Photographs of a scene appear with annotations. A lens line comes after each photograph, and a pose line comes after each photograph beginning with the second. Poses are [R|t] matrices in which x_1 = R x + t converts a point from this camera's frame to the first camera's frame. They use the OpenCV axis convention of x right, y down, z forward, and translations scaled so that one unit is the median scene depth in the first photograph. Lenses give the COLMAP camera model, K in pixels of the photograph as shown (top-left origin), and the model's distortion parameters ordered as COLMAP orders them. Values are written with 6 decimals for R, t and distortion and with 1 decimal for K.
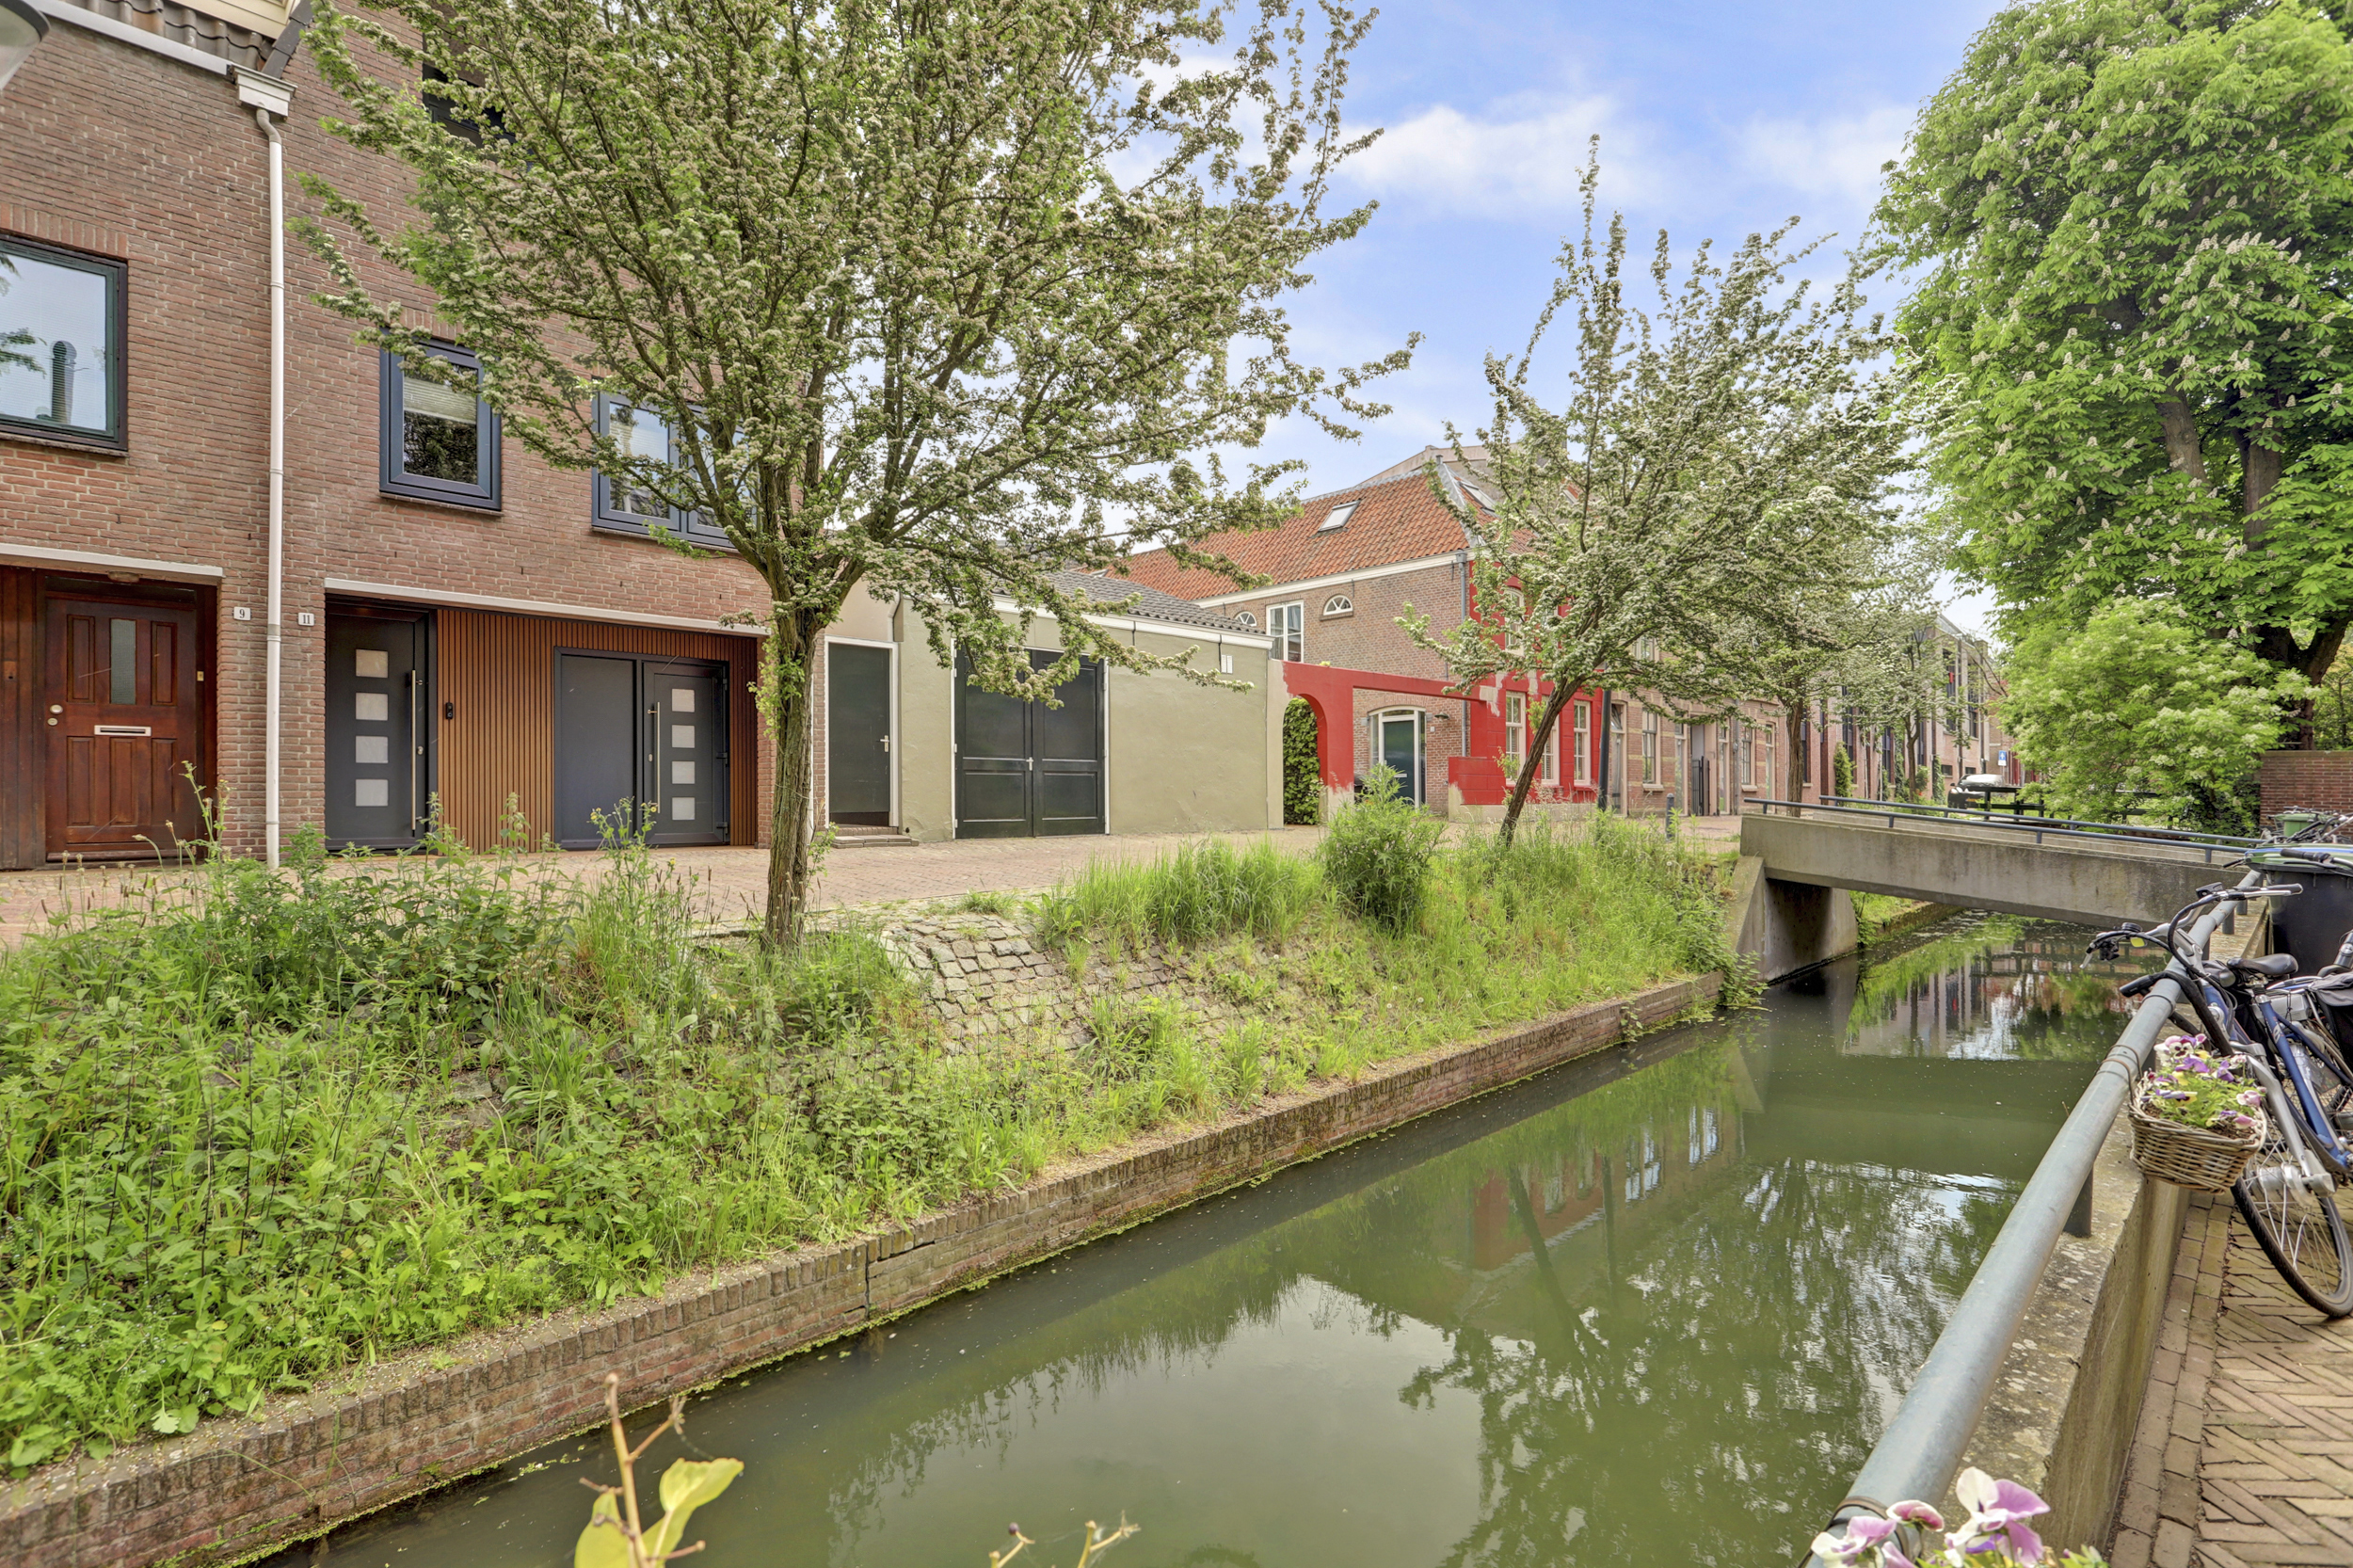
lens RADIAL K [[1138.9, 0, 1179.3], [0, 1138.9, 793.2], [0, 0, 1]] dist [-0.002762, 0.001938]
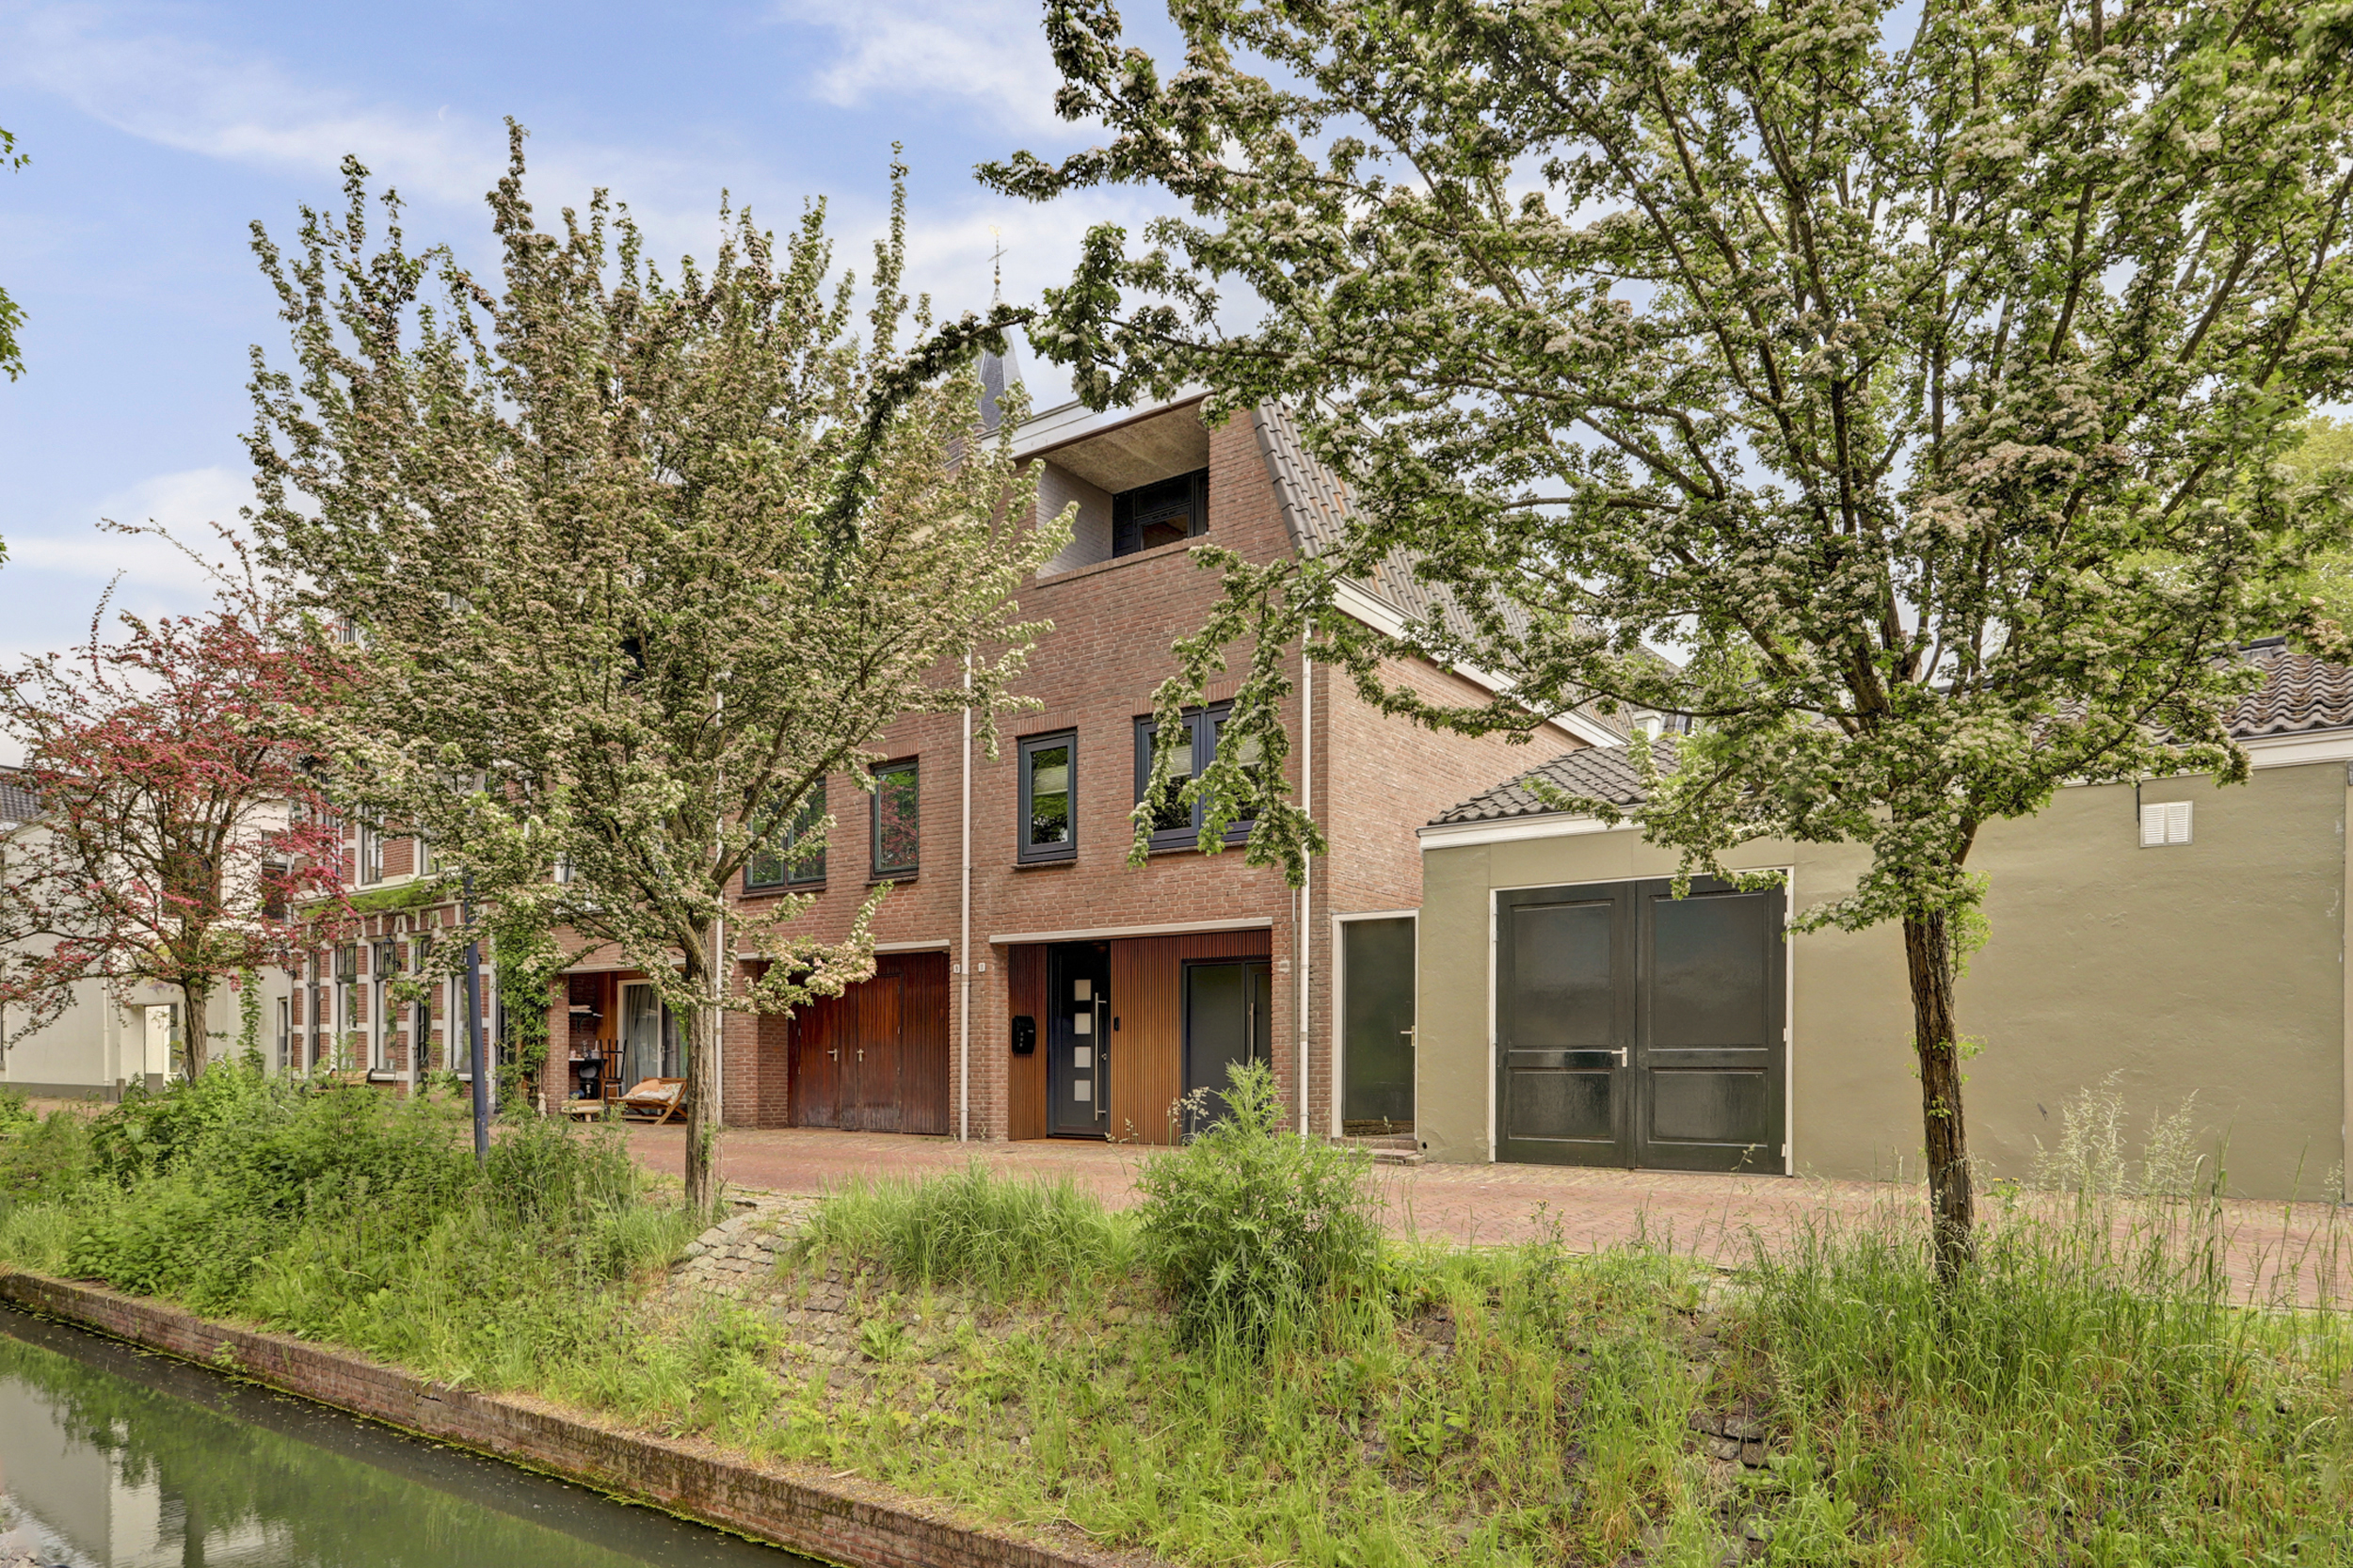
lens RADIAL K [[1434.5, 0, 1176.8], [0, 1434.5, 1113.6], [0, 0, 1]] dist [0.004129, 0.002590]
pose [[0.130361, 0.029970, -0.991013, 1.323658], [-0.006470, 0.999547, 0.029377, -0.032318], [0.991445, 0.002583, 0.130496, 1.285547]]
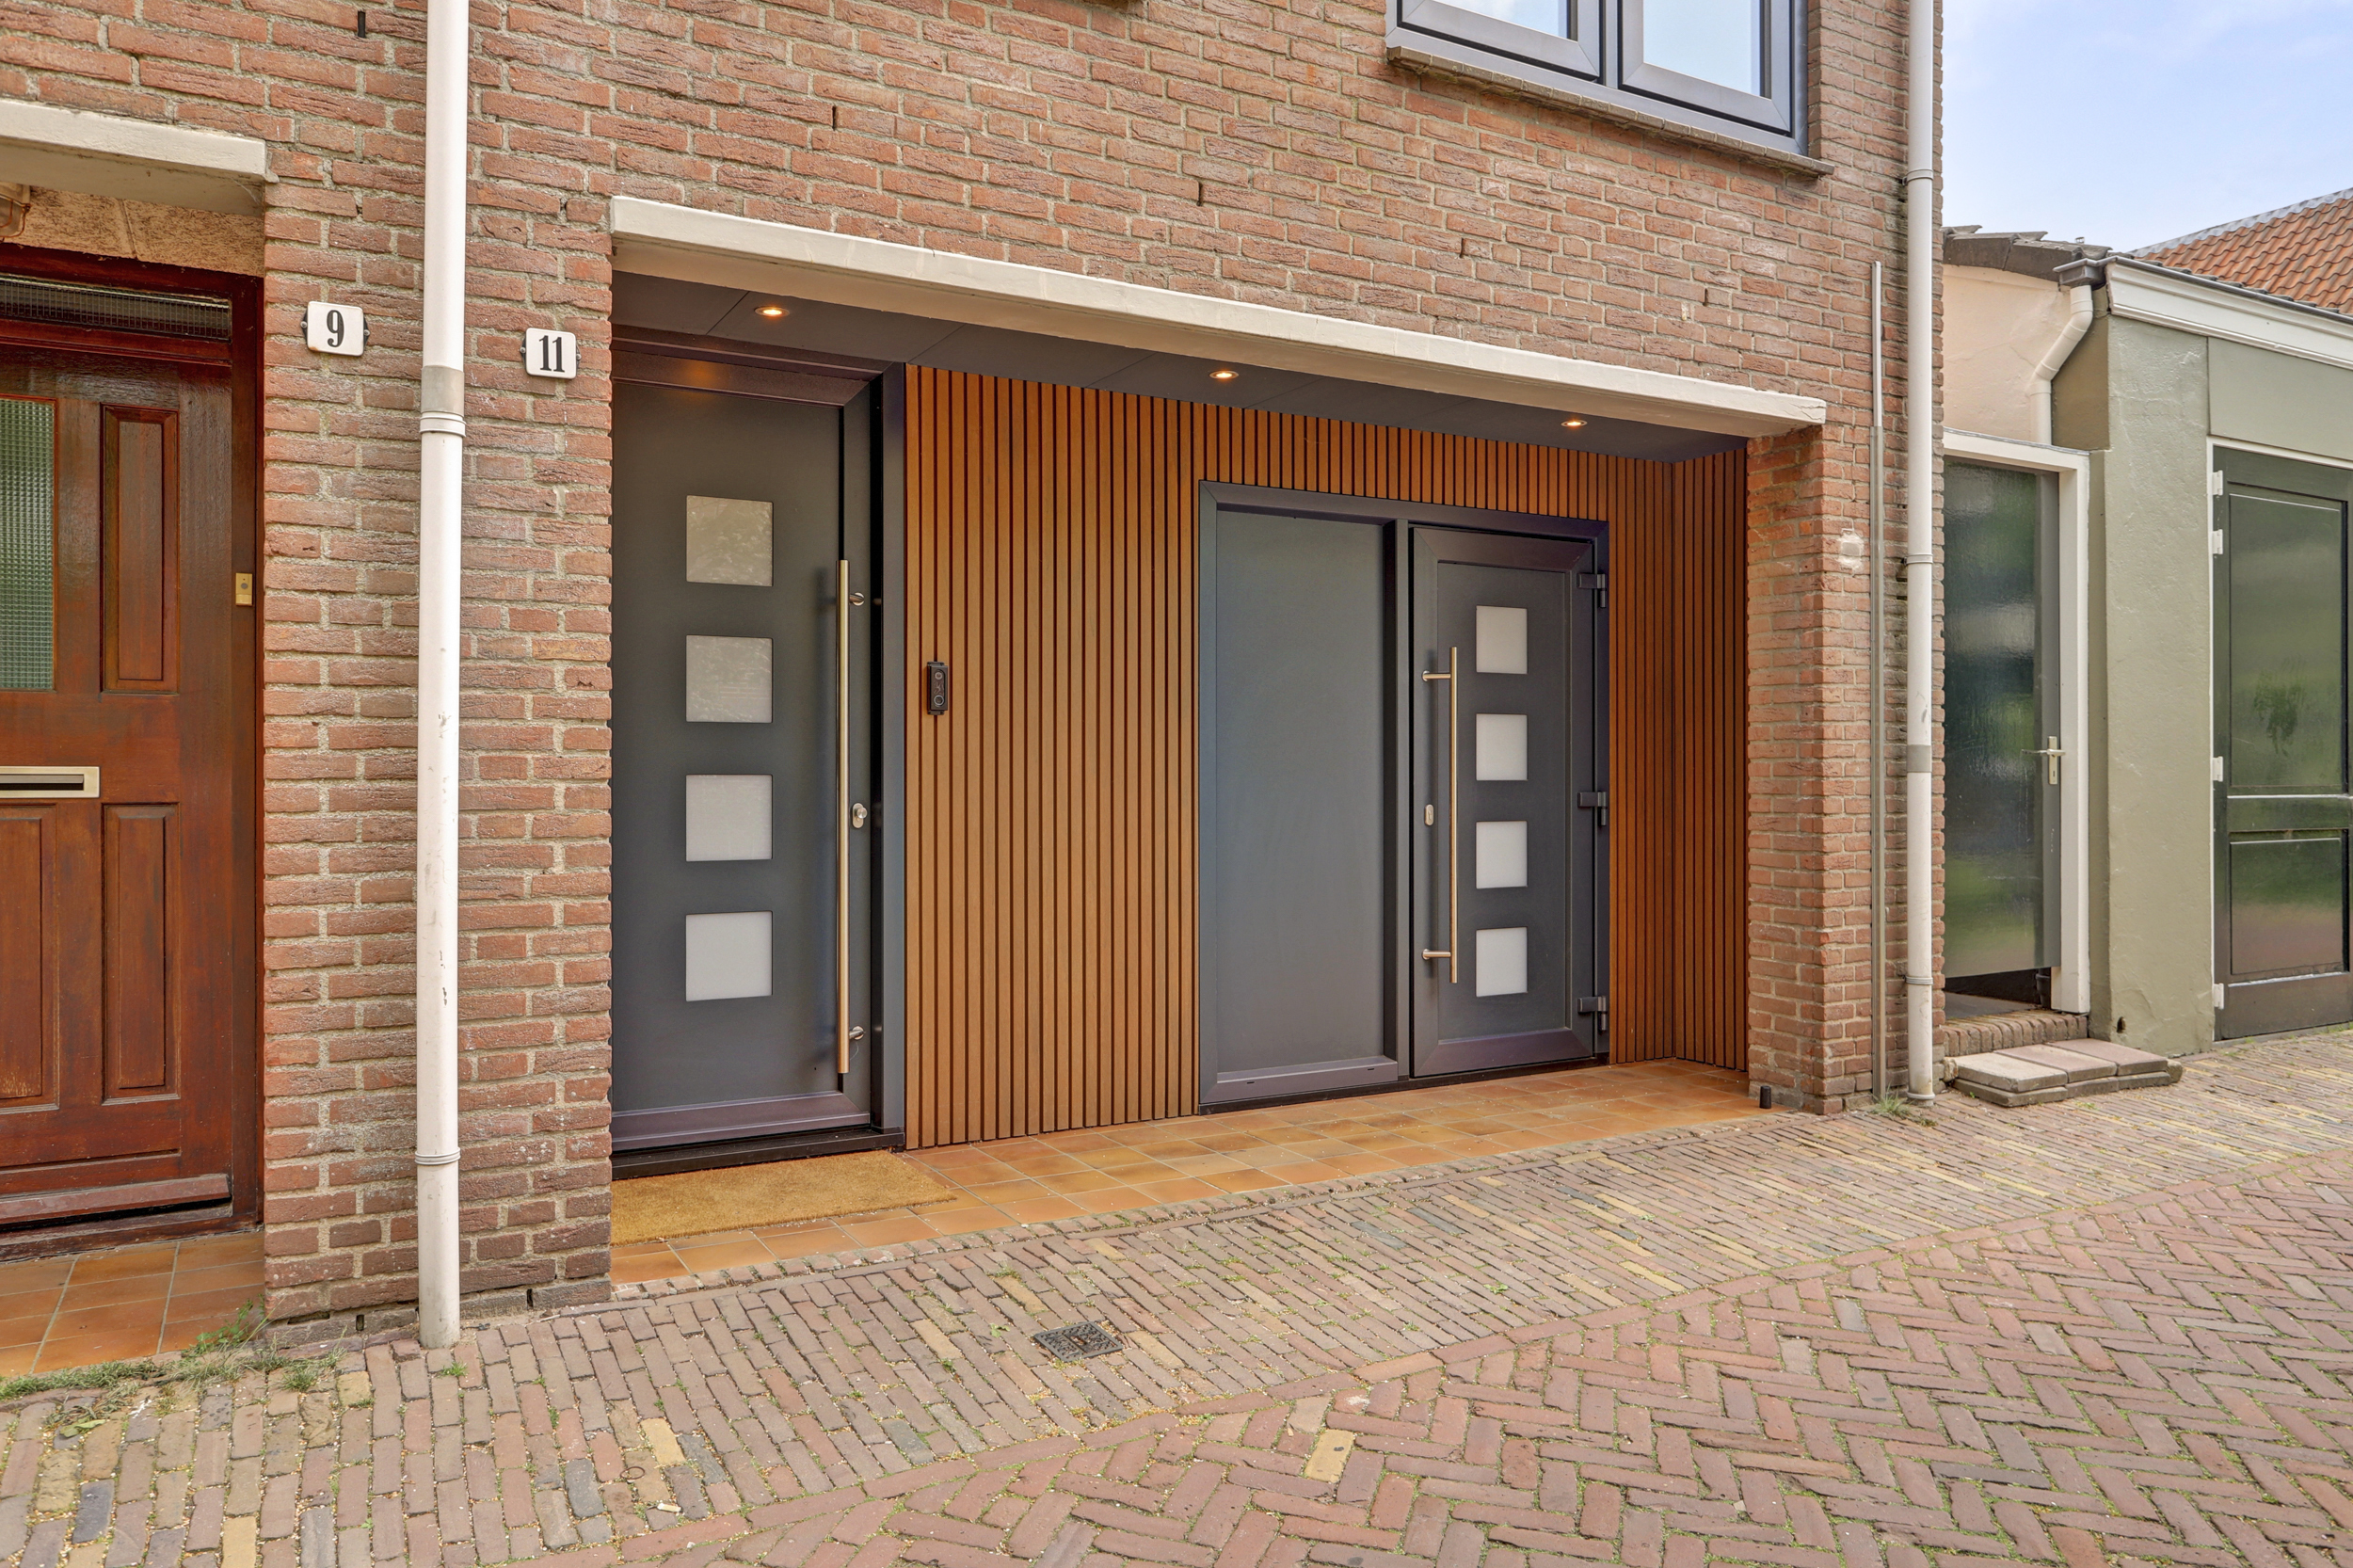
lens RADIAL K [[1630.0, 0, 1170.4], [0, 1630.0, 772.3], [0, 0, 1]] dist [-0.001533, 0.003179]
pose [[0.958846, 0.002754, -0.283914, -0.672622], [-0.001800, 0.999992, 0.003621, -0.075720], [0.283921, -0.002961, 0.958843, 0.873594]]
